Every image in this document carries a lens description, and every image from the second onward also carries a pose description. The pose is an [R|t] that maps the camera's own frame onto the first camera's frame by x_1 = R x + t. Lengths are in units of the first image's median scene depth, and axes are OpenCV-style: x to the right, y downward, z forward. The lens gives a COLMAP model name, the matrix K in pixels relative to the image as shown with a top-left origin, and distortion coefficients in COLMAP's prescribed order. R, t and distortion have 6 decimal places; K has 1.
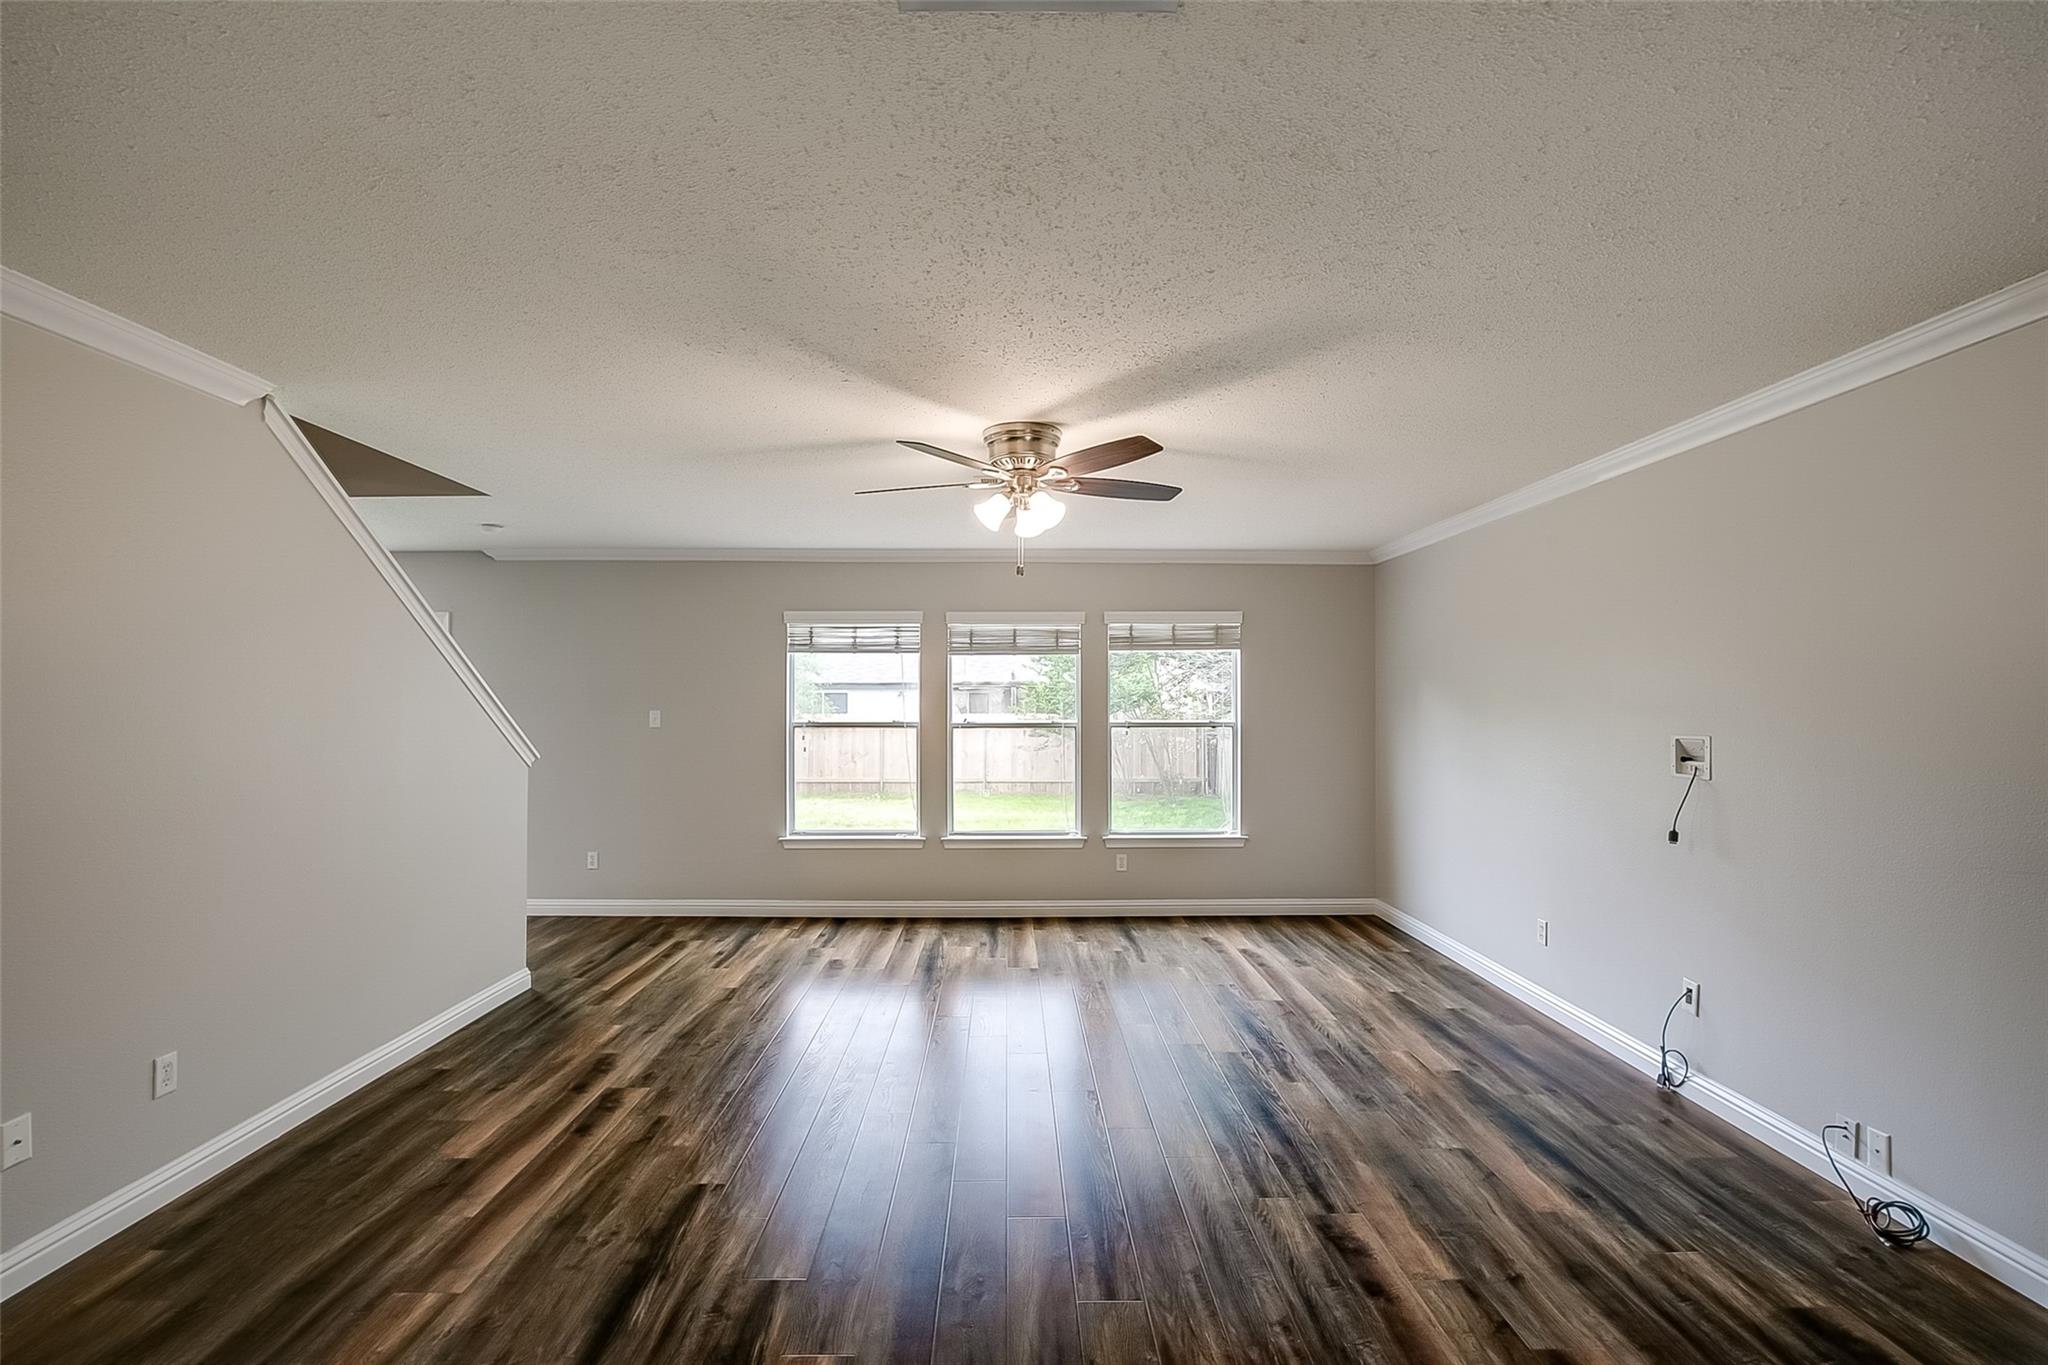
lens RADIAL K [[938.8, 0, 1024.9], [0, 938.8, 691.2], [0, 0, 1]] dist [-0.036664, 0.008064]
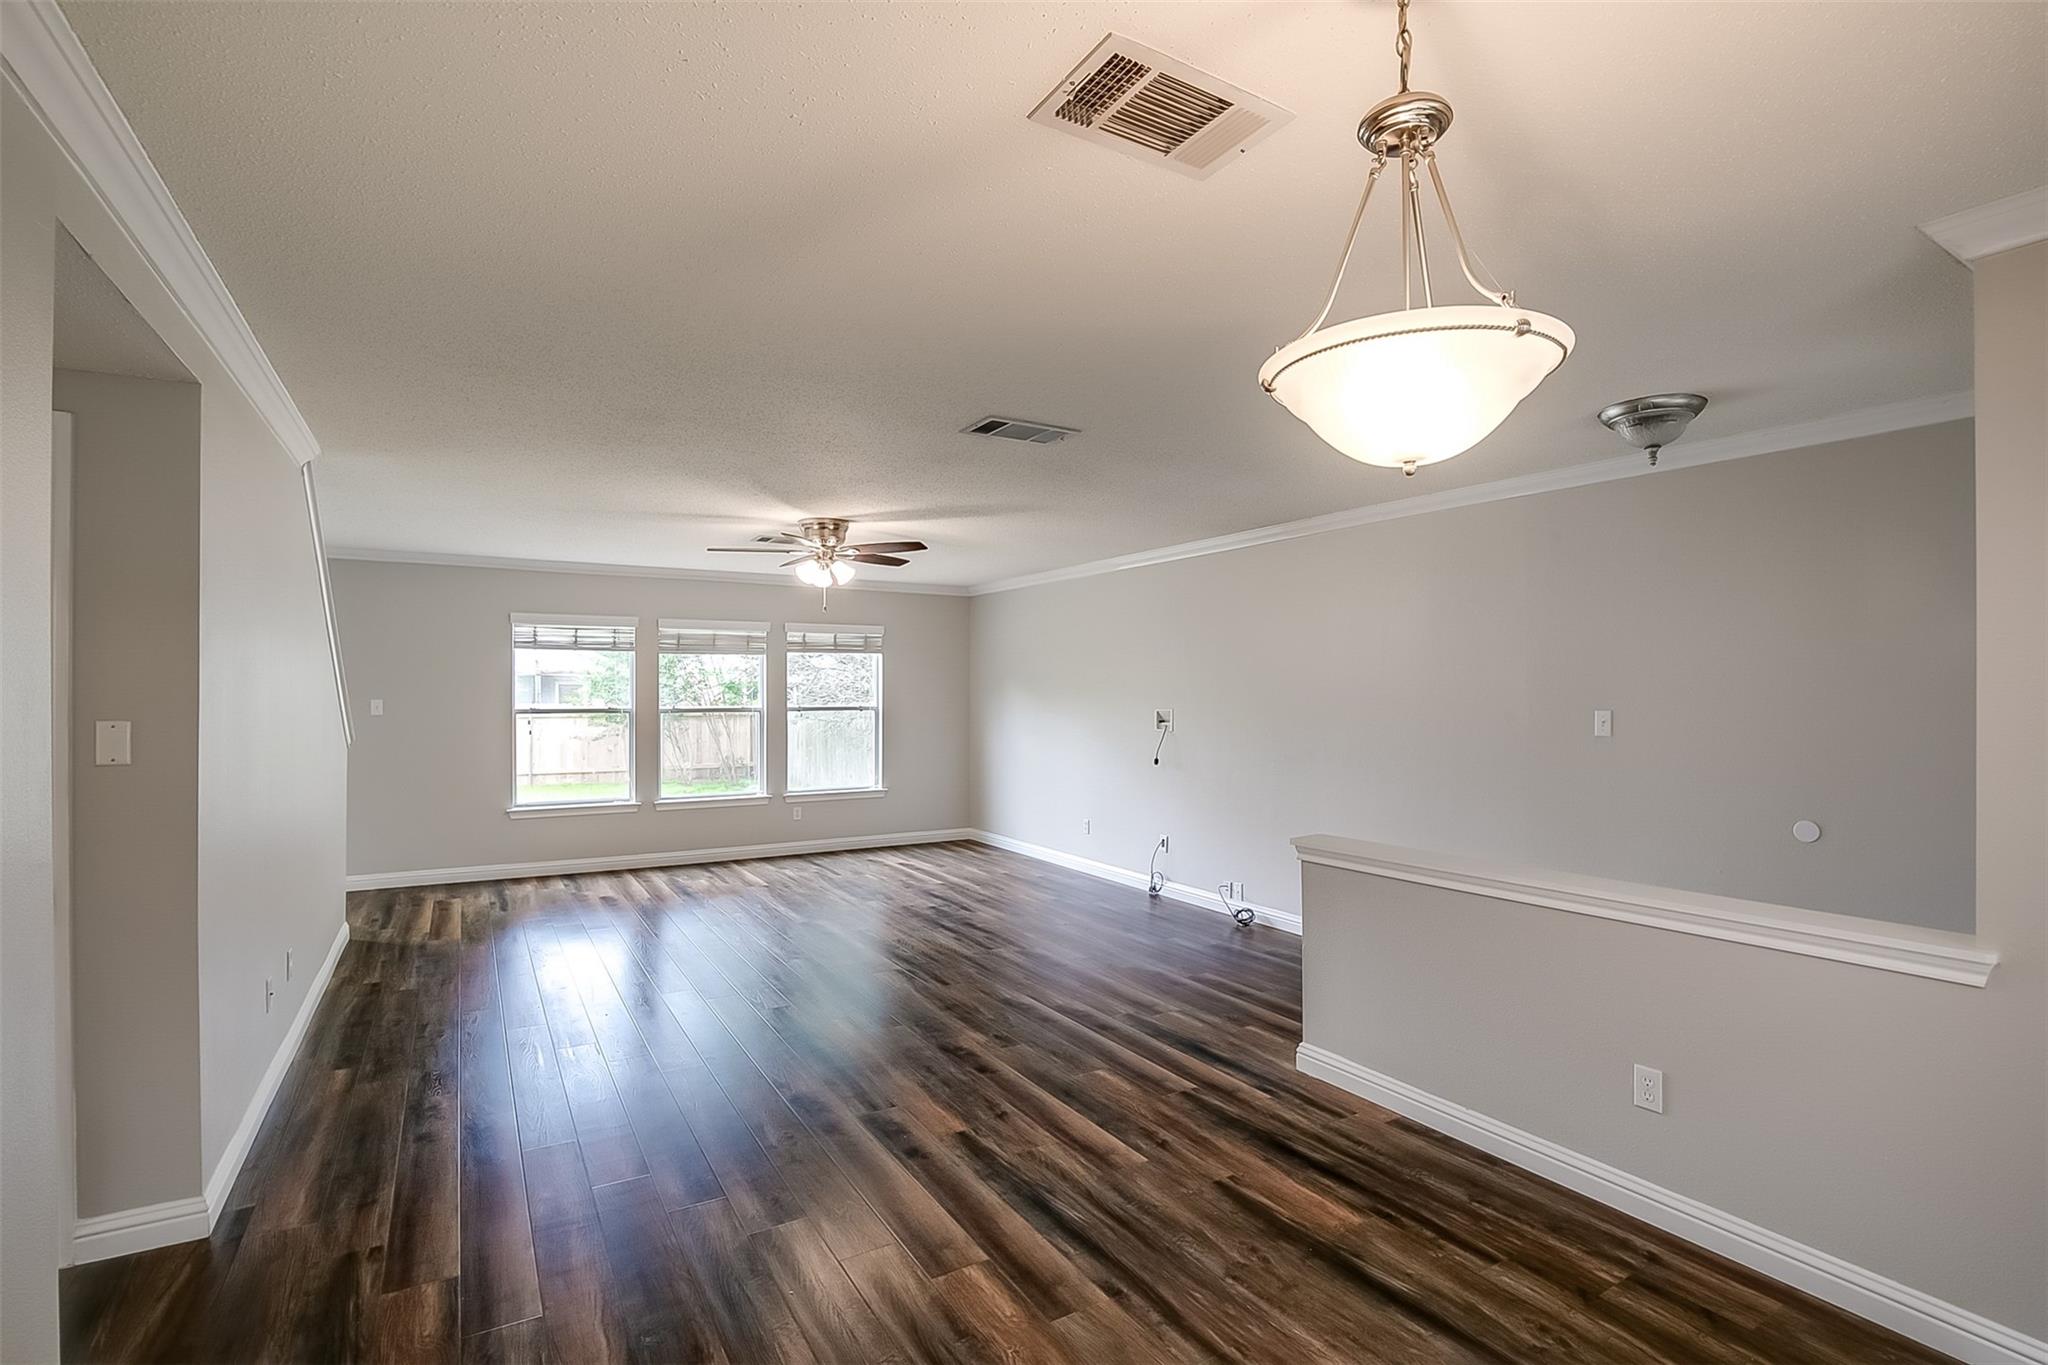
lens RADIAL K [[938.8, 0, 1024.9], [0, 938.8, 691.2], [0, 0, 1]] dist [-0.036664, 0.008064]
pose [[0.866947, 0.001245, 0.498398, -0.374613], [-0.006401, 0.999942, 0.008637, -0.003705], [-0.498359, -0.010678, 0.866905, -0.410230]]
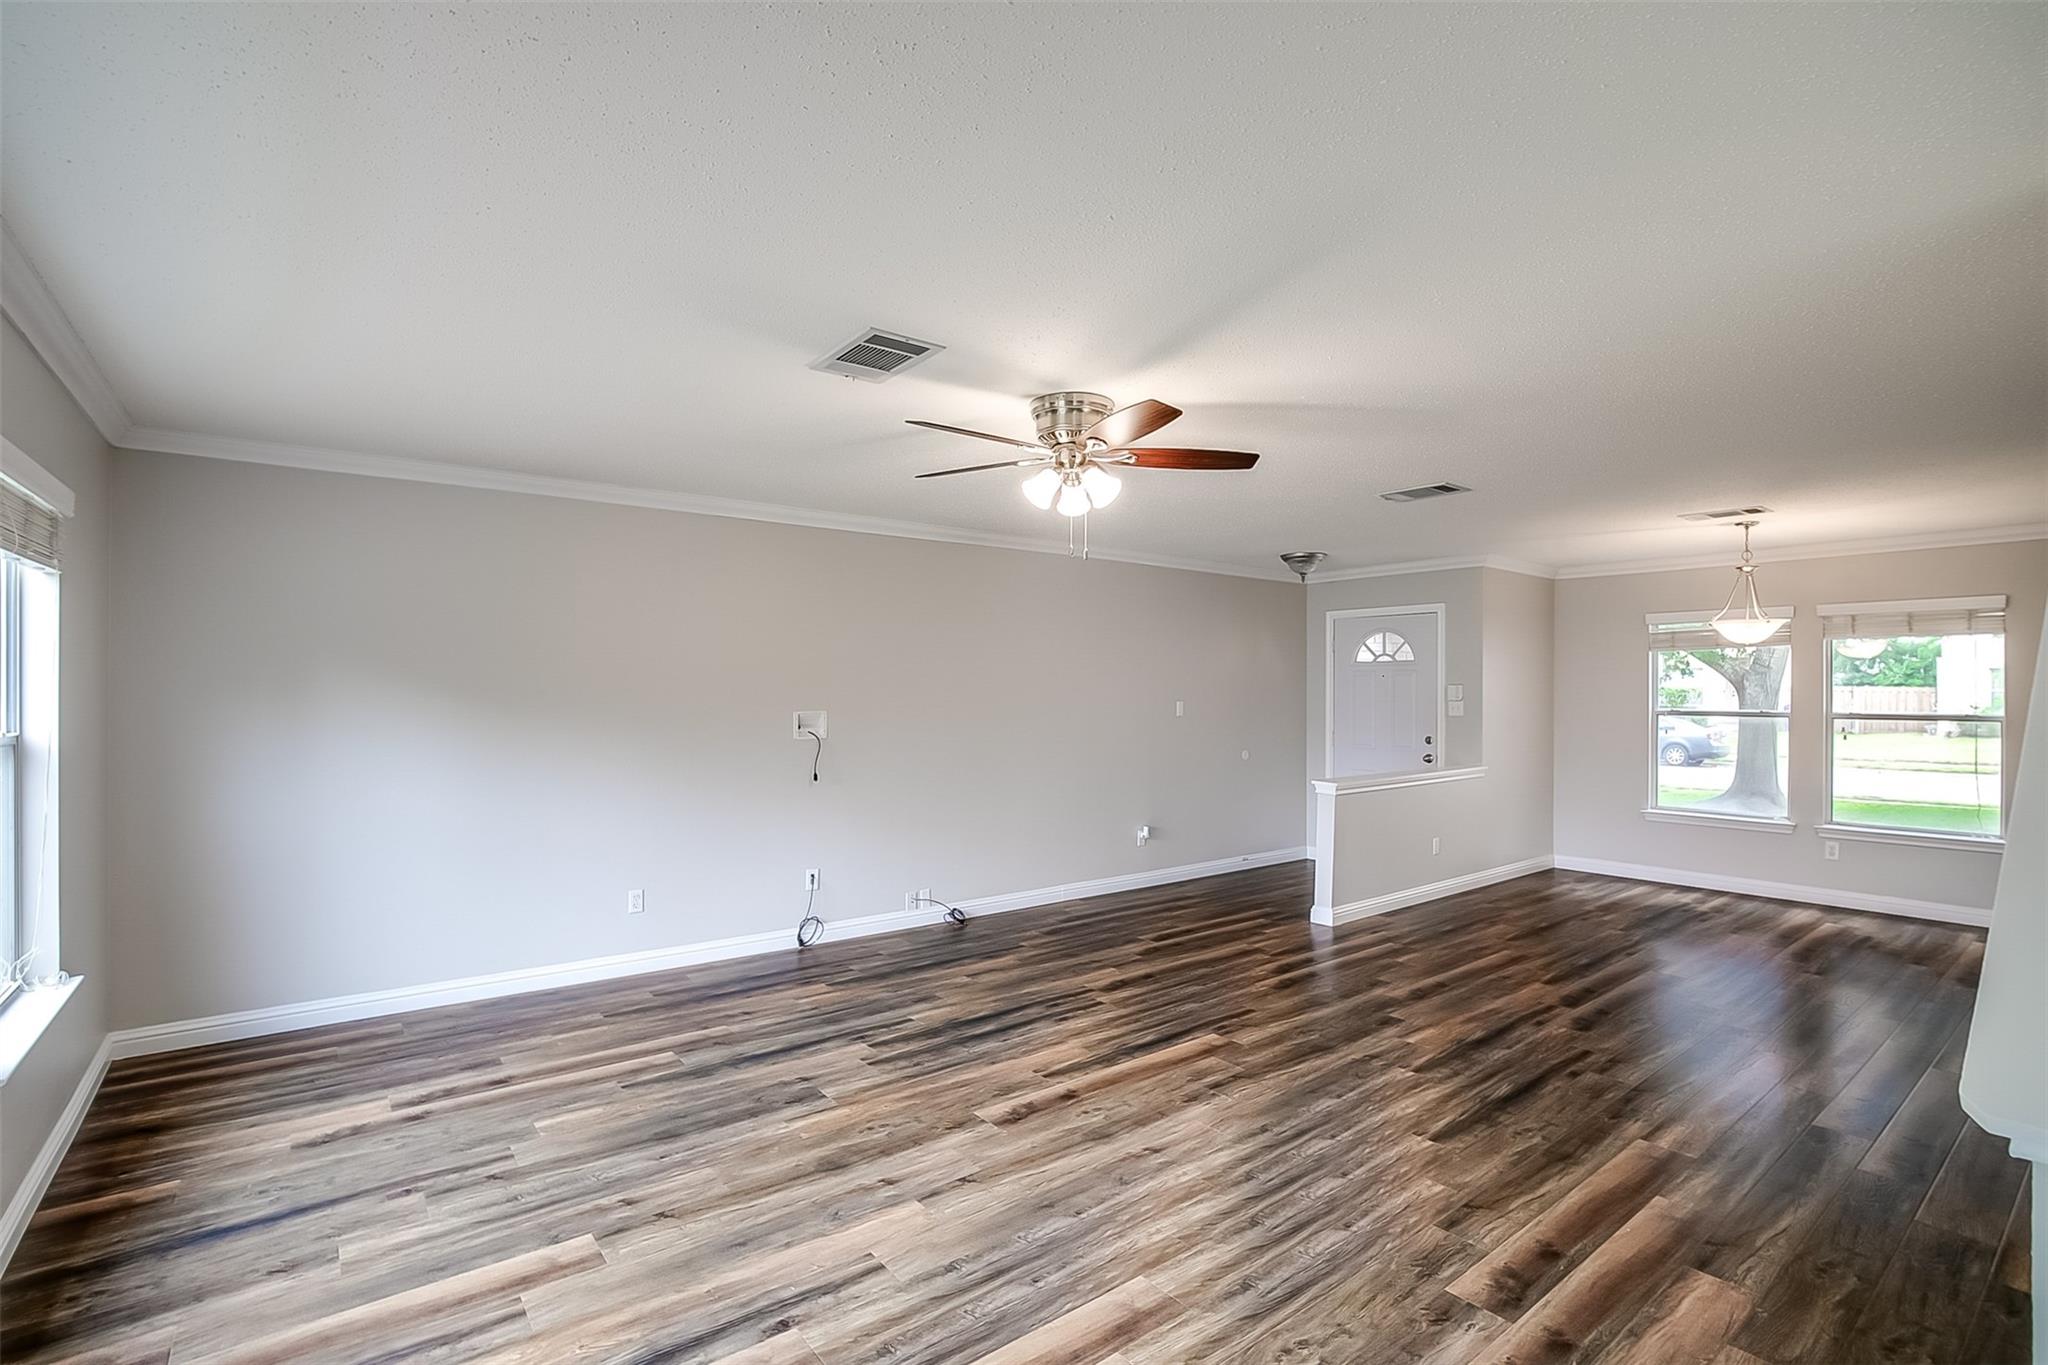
lens RADIAL K [[949.5, 0, 1025.1], [0, 949.5, 691.1], [0, 0, 1]] dist [-0.034475, 0.008322]
pose [[-0.598549, -0.004724, 0.801072, -0.552638], [-0.013391, 0.999902, -0.004108, 0.011996], [-0.800974, -0.013186, -0.598553, 1.203829]]
